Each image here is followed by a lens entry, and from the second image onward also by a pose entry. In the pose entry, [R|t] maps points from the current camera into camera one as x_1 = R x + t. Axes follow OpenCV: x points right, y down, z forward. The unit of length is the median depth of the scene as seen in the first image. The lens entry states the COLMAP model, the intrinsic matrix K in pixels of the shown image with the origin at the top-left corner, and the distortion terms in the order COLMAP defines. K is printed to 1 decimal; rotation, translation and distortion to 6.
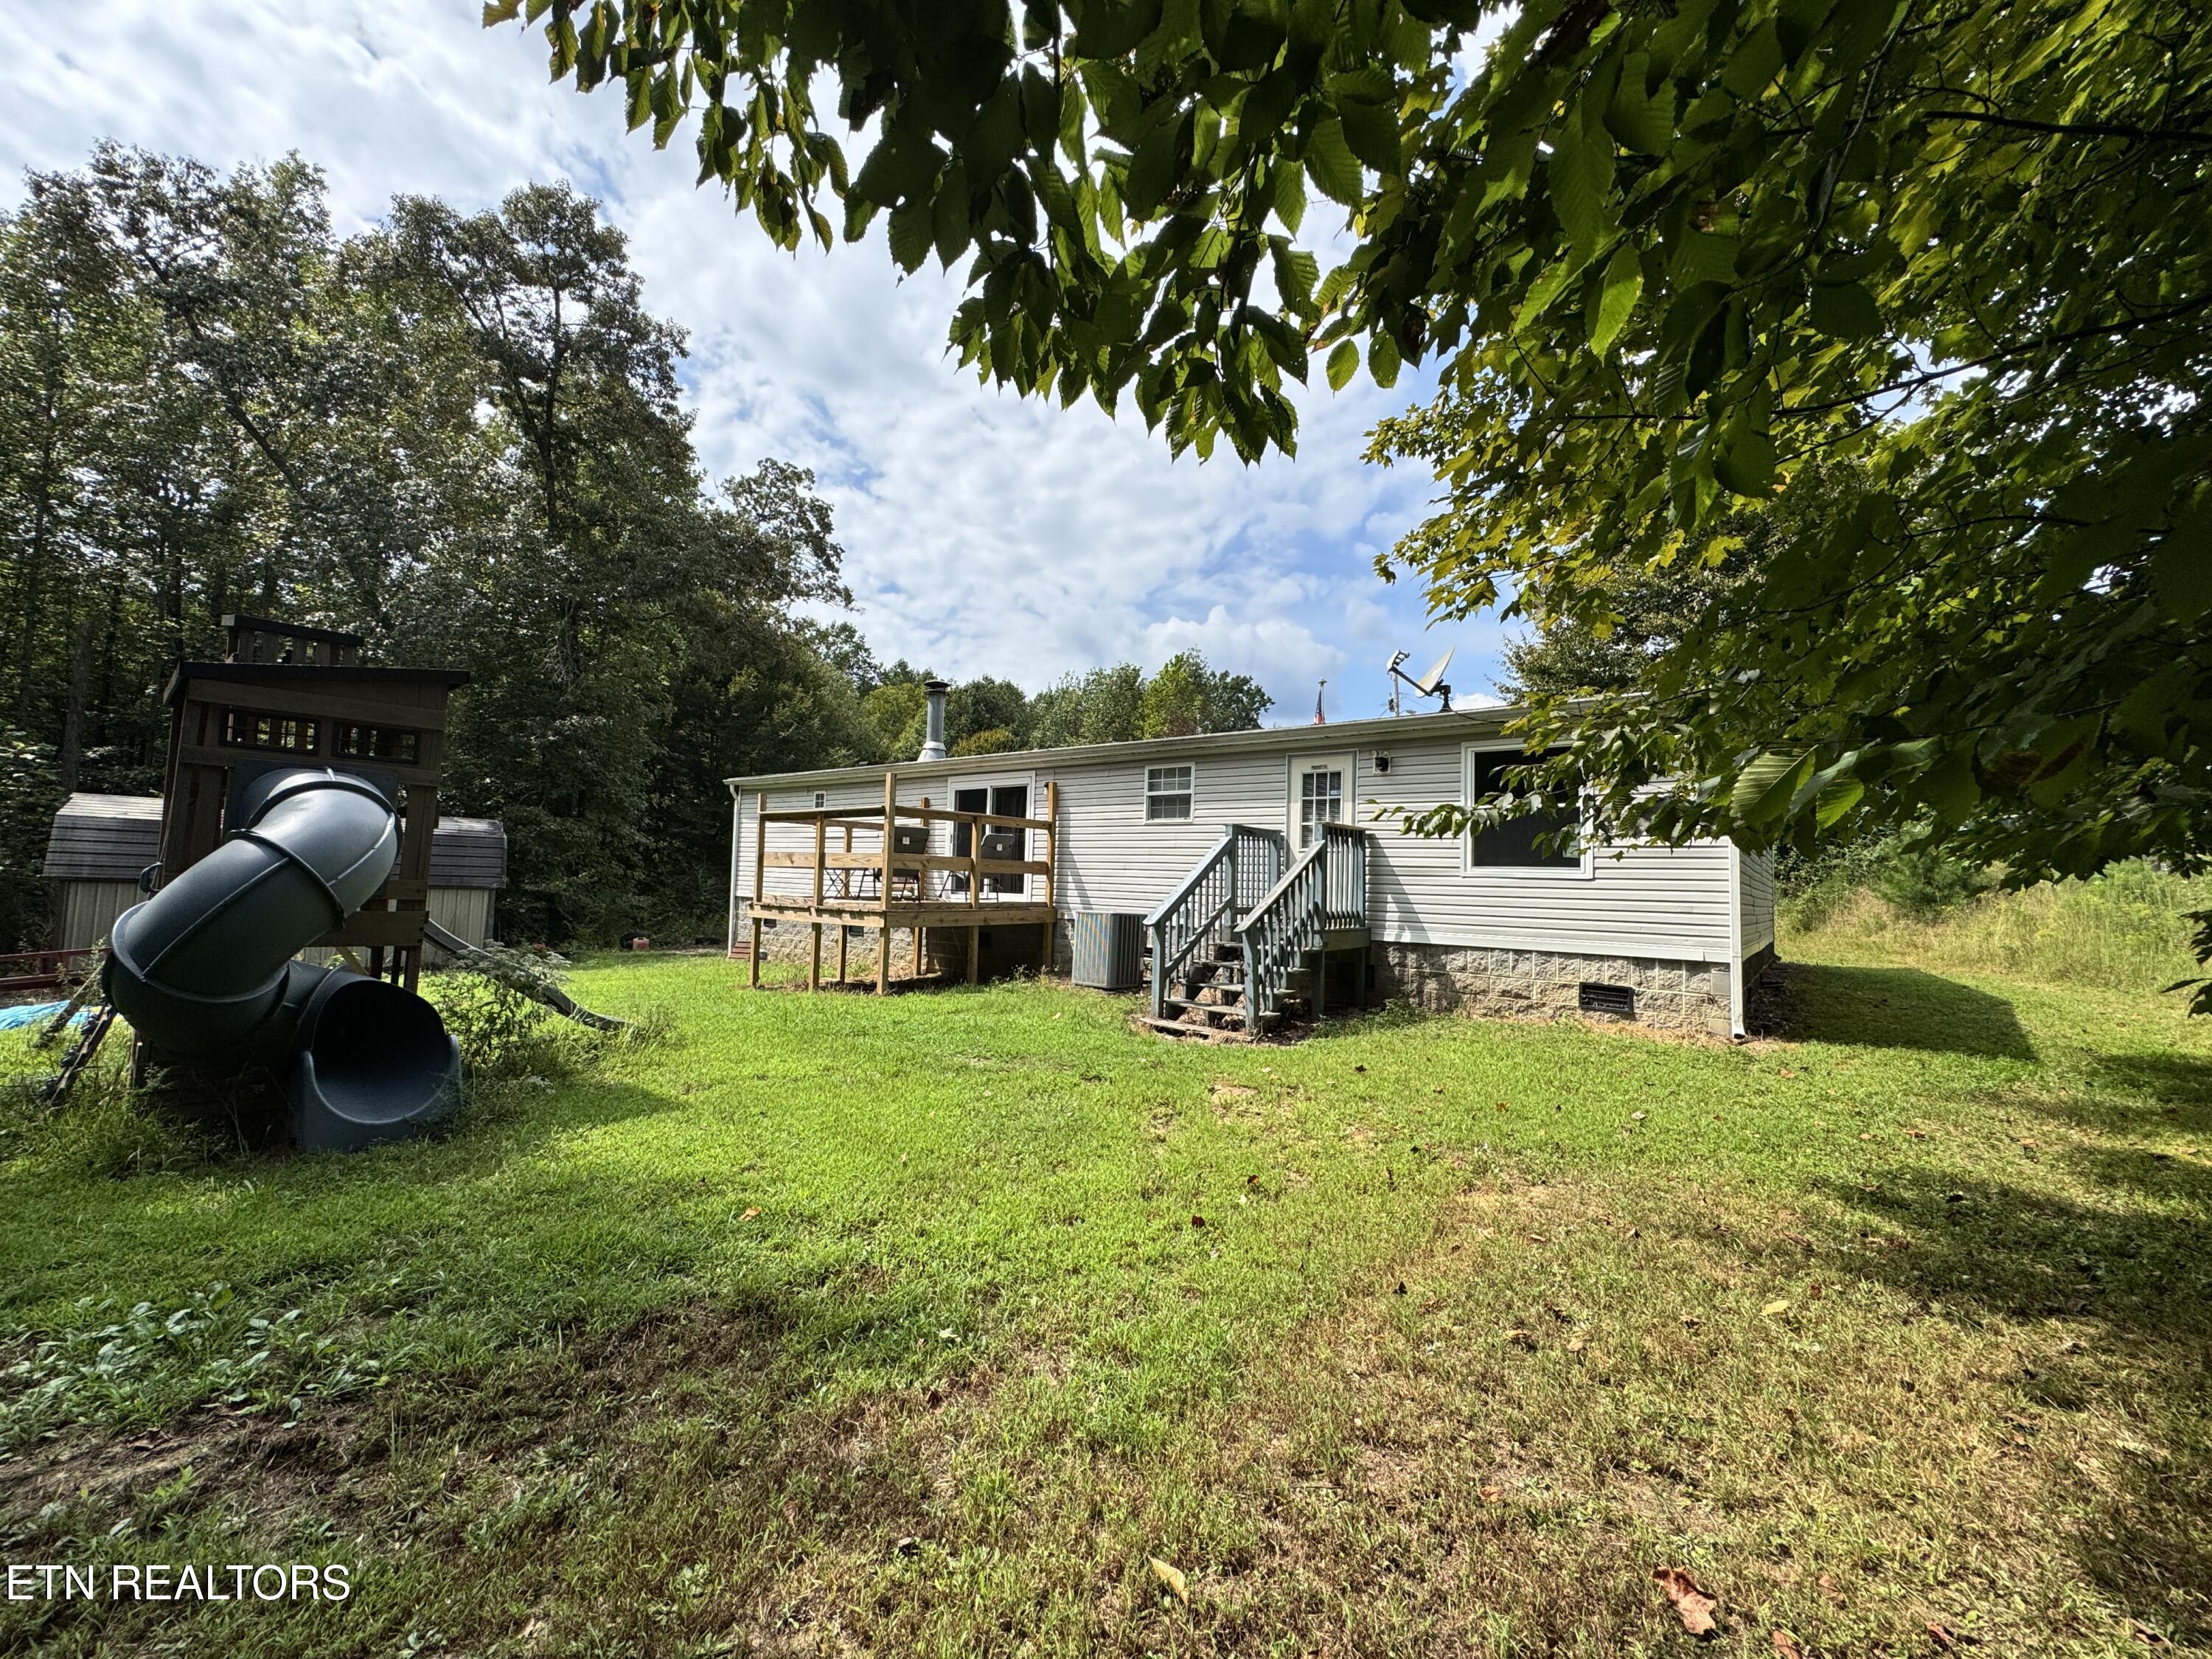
lens RADIAL K [[877.7, 0, 1078.6], [0, 877.7, 831.2], [0, 0, 1]] dist [-0.012137, 0.002766]
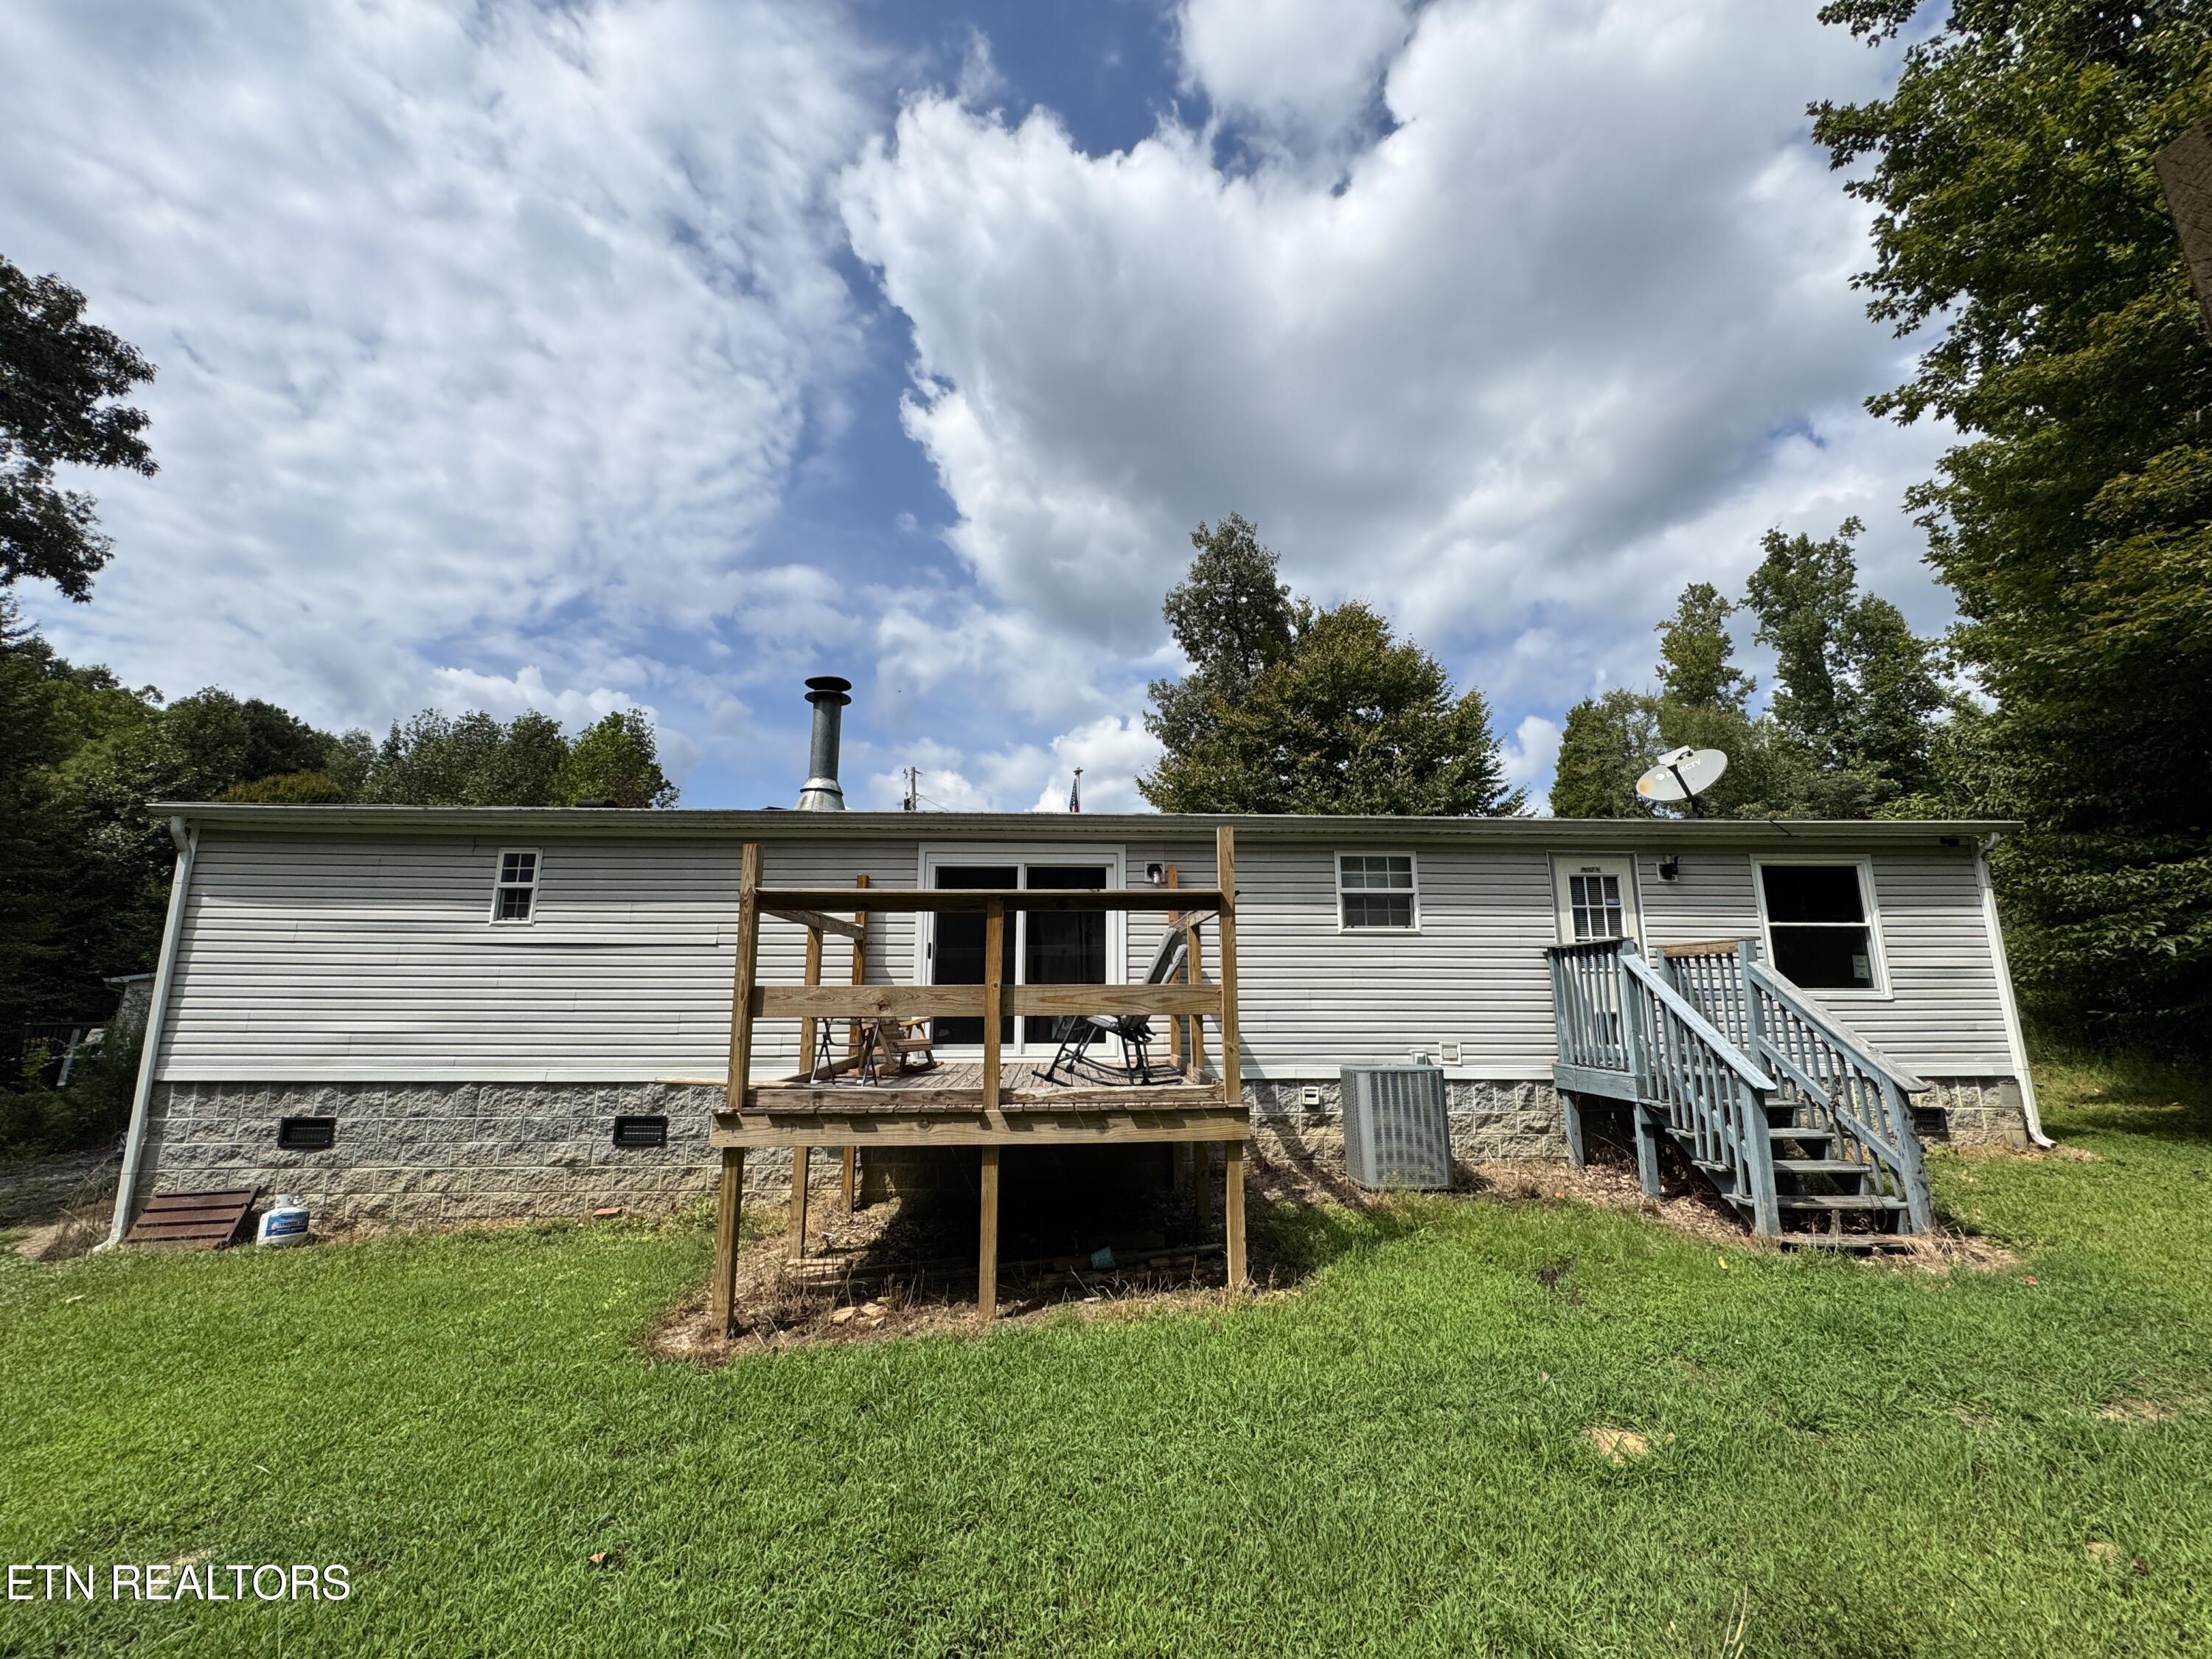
lens RADIAL K [[877.7, 0, 1078.6], [0, 877.7, 831.2], [0, 0, 1]] dist [-0.012137, 0.002766]
pose [[0.737417, 0.091986, 0.669144, -0.564550], [-0.013416, 0.992482, -0.121650, -0.001940], [-0.675304, 0.080729, 0.733108, 0.639544]]
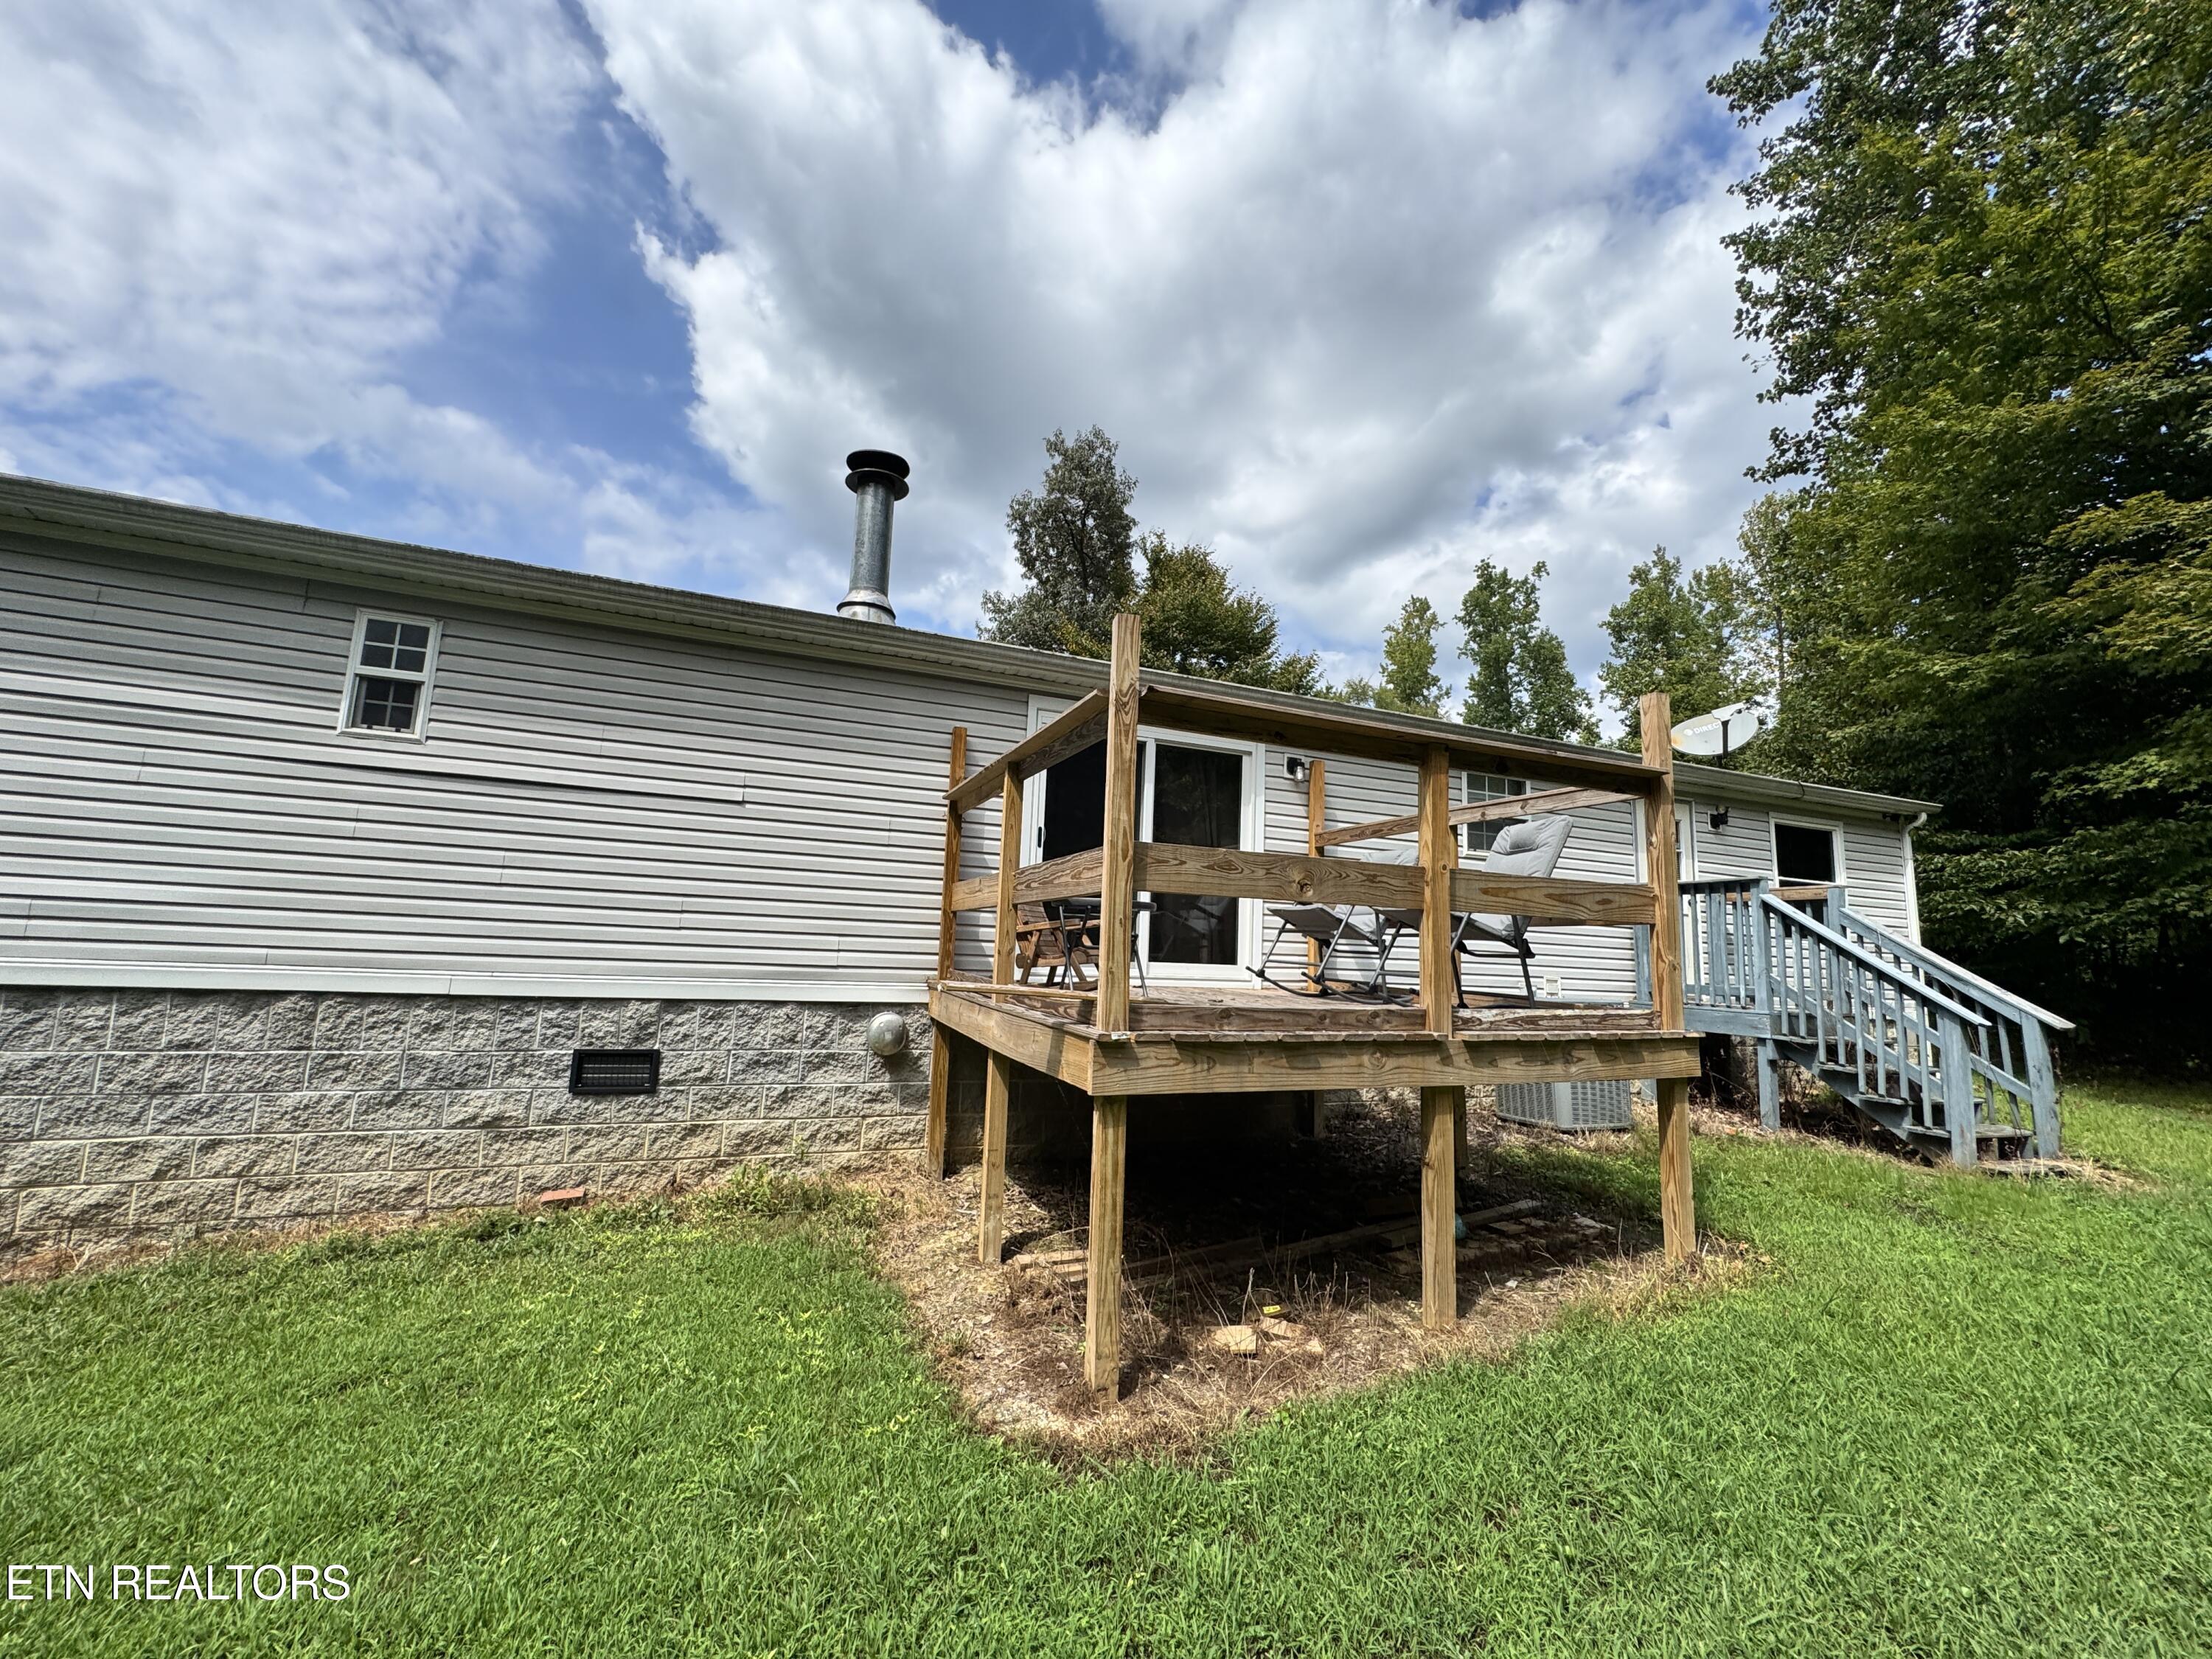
lens RADIAL K [[877.7, 0, 1078.6], [0, 877.7, 831.2], [0, 0, 1]] dist [-0.012137, 0.002766]
pose [[0.471738, 0.100816, 0.875956, -0.630426], [-0.078510, 0.994299, -0.072155, 0.042840], [-0.878236, -0.034733, 0.476964, 0.970254]]
